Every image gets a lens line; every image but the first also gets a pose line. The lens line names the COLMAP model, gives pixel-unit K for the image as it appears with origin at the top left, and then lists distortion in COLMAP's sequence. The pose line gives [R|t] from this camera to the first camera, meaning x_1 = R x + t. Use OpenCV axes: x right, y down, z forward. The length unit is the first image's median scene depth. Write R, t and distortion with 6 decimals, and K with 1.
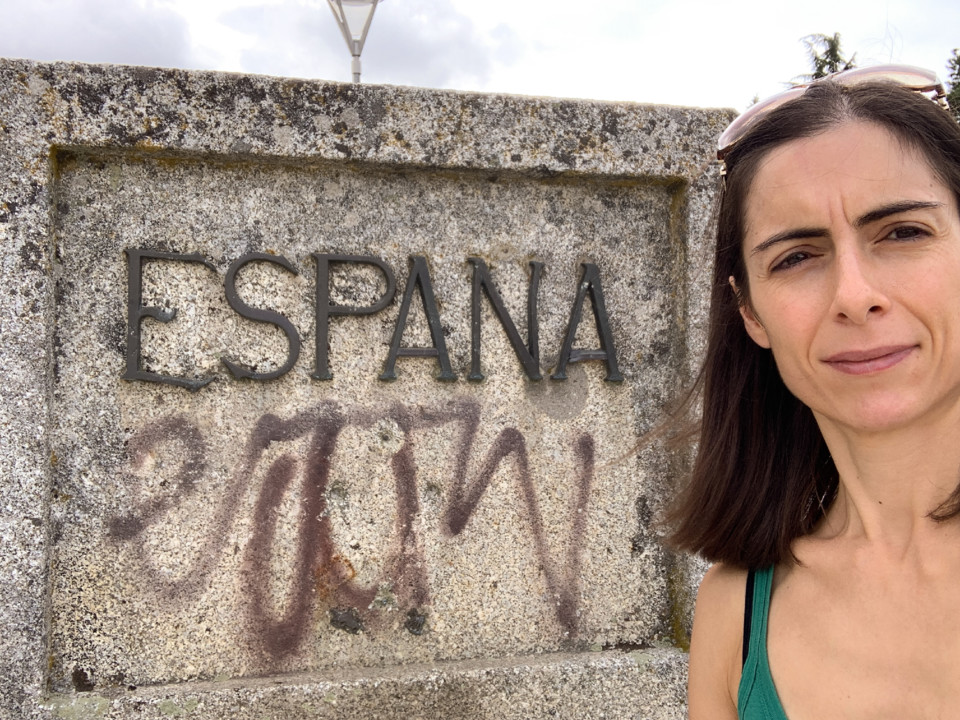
lens RADIAL K [[946.0, 0, 482.7], [0, 946.0, 348.7], [0, 0, 1]] dist [0.071226, 0.000000]
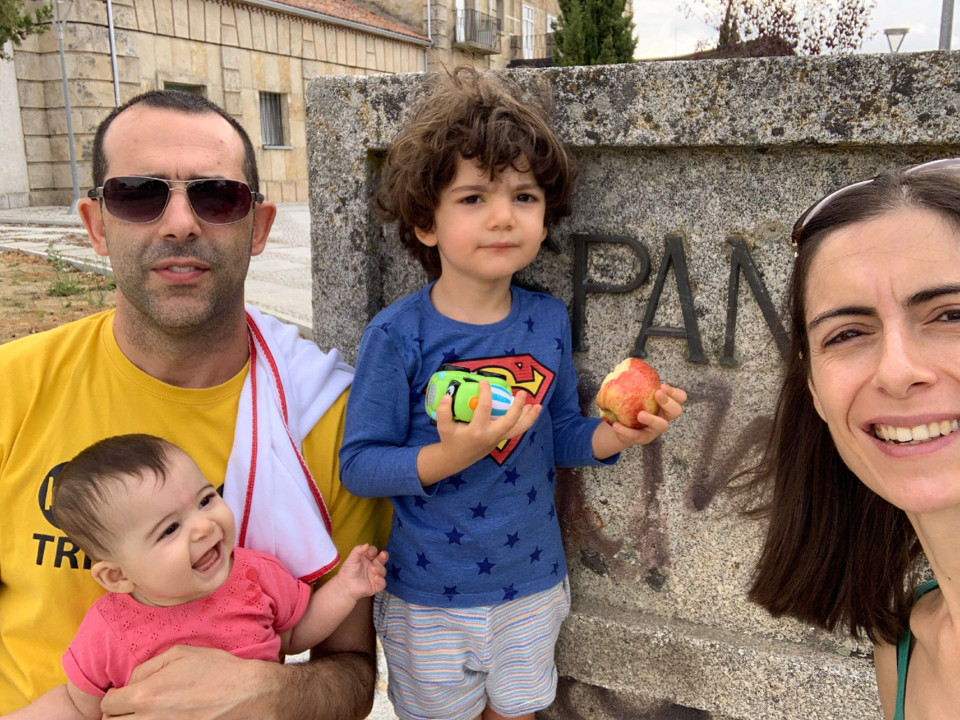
lens RADIAL K [[946.0, 0, 470.3], [0, 946.0, 361.7], [0, 0, 1]] dist [0.071226, 0.000000]
pose [[0.797484, 0.123457, -0.590574, 0.367803], [0.008511, 0.976442, 0.215614, -0.187499], [0.603280, -0.176976, 0.777646, 0.080384]]
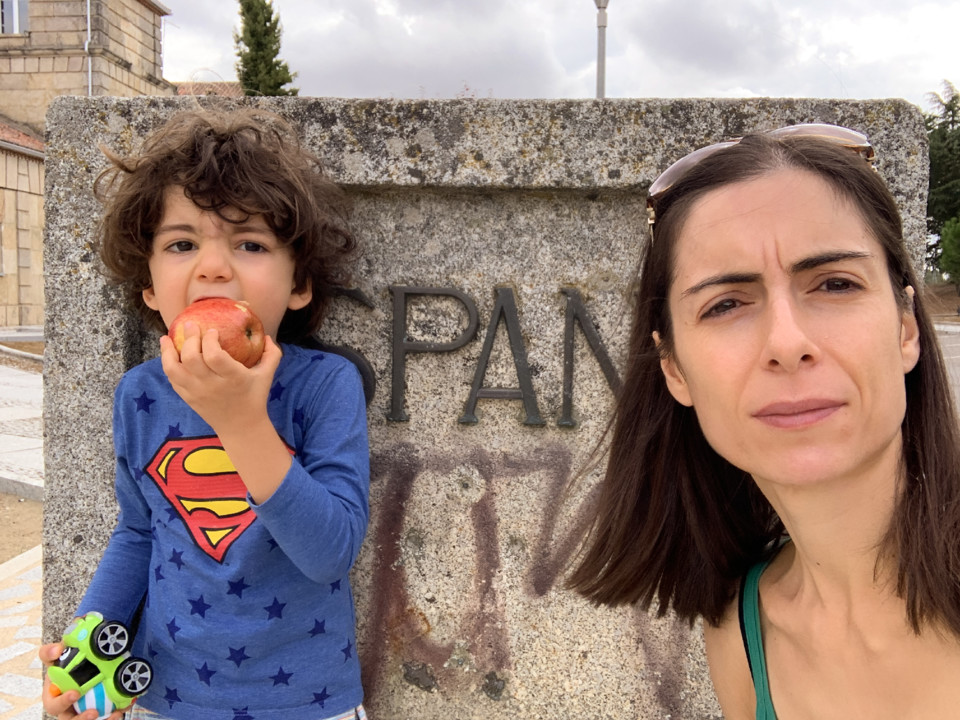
lens RADIAL K [[946.0, 0, 474.4], [0, 946.0, 355.7], [0, 0, 1]] dist [0.071226, 0.000000]
pose [[0.957796, 0.028346, -0.286048, 0.165986], [-0.011011, 0.998013, 0.062032, -0.089147], [0.287238, -0.056265, 0.956205, 0.130103]]
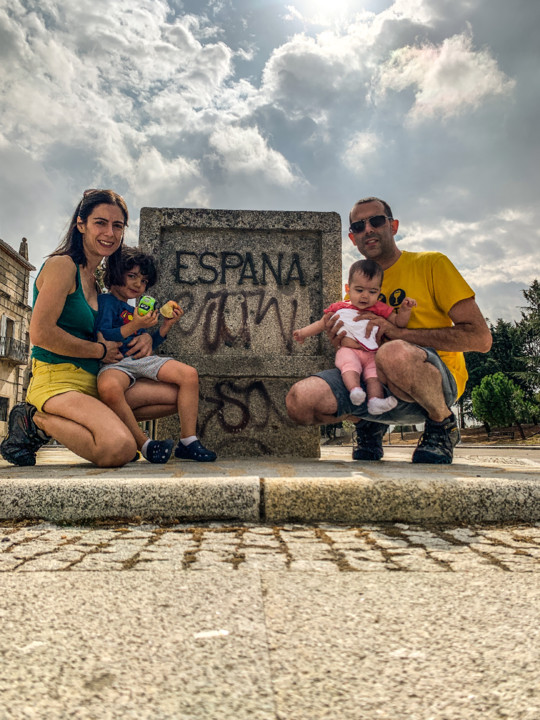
lens RADIAL K [[636.4, 0, 273.4], [0, 636.4, 376.7], [0, 0, 1]] dist [0.087723, 0.001061]
pose [[0.982663, -0.026323, -0.183520, 0.493879], [-0.001724, 0.988529, -0.151023, 0.792051], [0.185390, 0.148721, 0.971346, -1.418975]]
